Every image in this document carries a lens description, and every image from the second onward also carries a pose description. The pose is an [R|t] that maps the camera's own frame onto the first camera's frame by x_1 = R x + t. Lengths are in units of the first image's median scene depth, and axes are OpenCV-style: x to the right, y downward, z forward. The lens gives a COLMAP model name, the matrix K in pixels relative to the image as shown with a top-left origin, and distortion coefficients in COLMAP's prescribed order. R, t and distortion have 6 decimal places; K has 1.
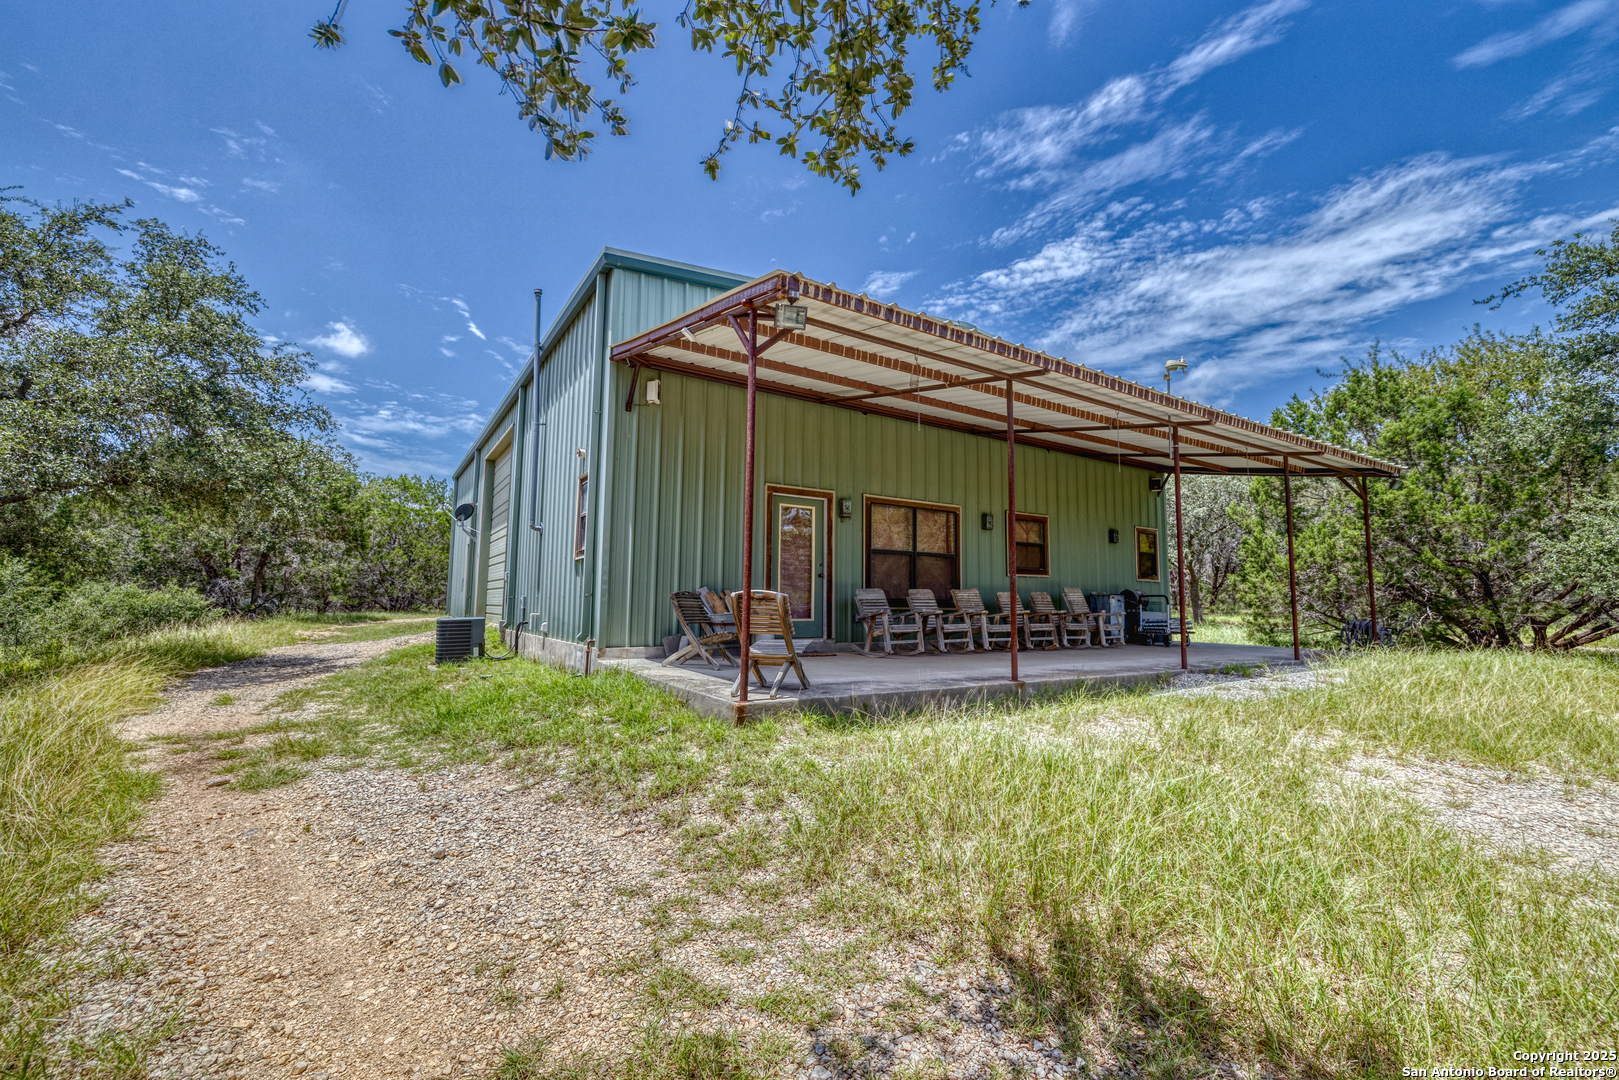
lens RADIAL K [[679.8, 0, 809.9], [0, 679.8, 541.2], [0, 0, 1]] dist [0.001355, -0.000523]
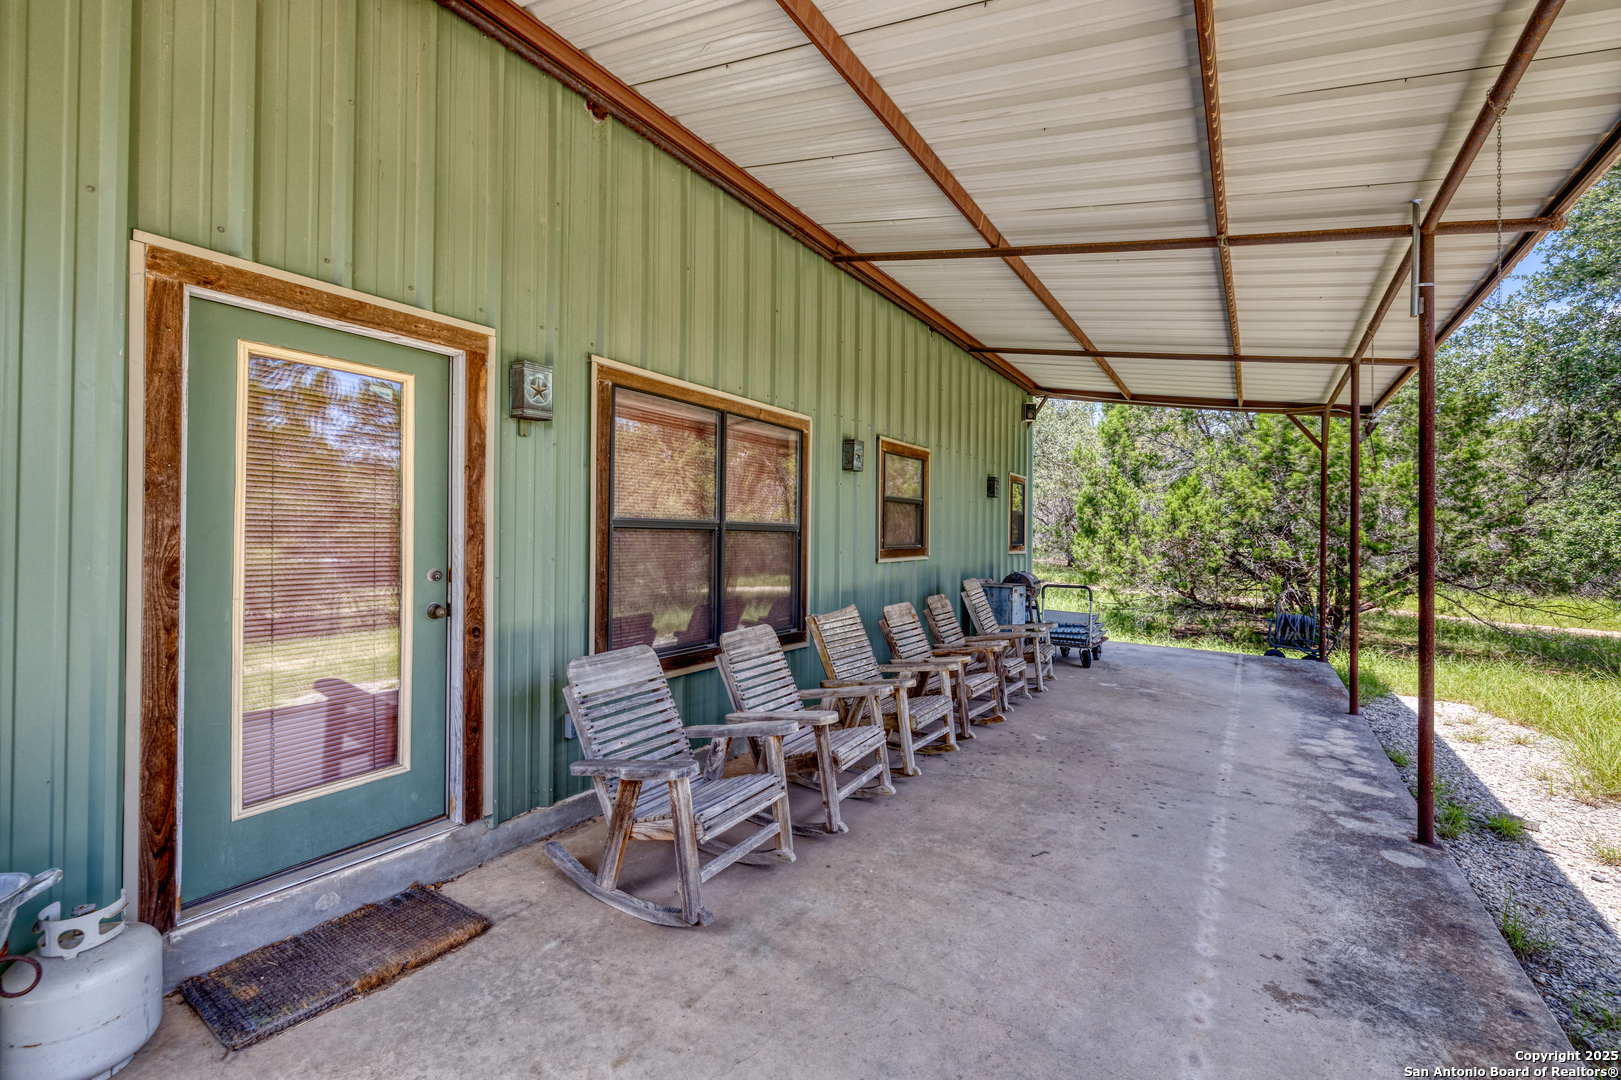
lens RADIAL K [[680.6, 0, 817.8], [0, 680.6, 537.0], [0, 0, 1]] dist [0.001355, -0.000523]
pose [[0.908496, -0.001823, 0.417889, 0.040595], [-0.037443, 0.995613, 0.085745, -0.013442], [-0.416212, -0.093546, 0.904443, 0.658778]]
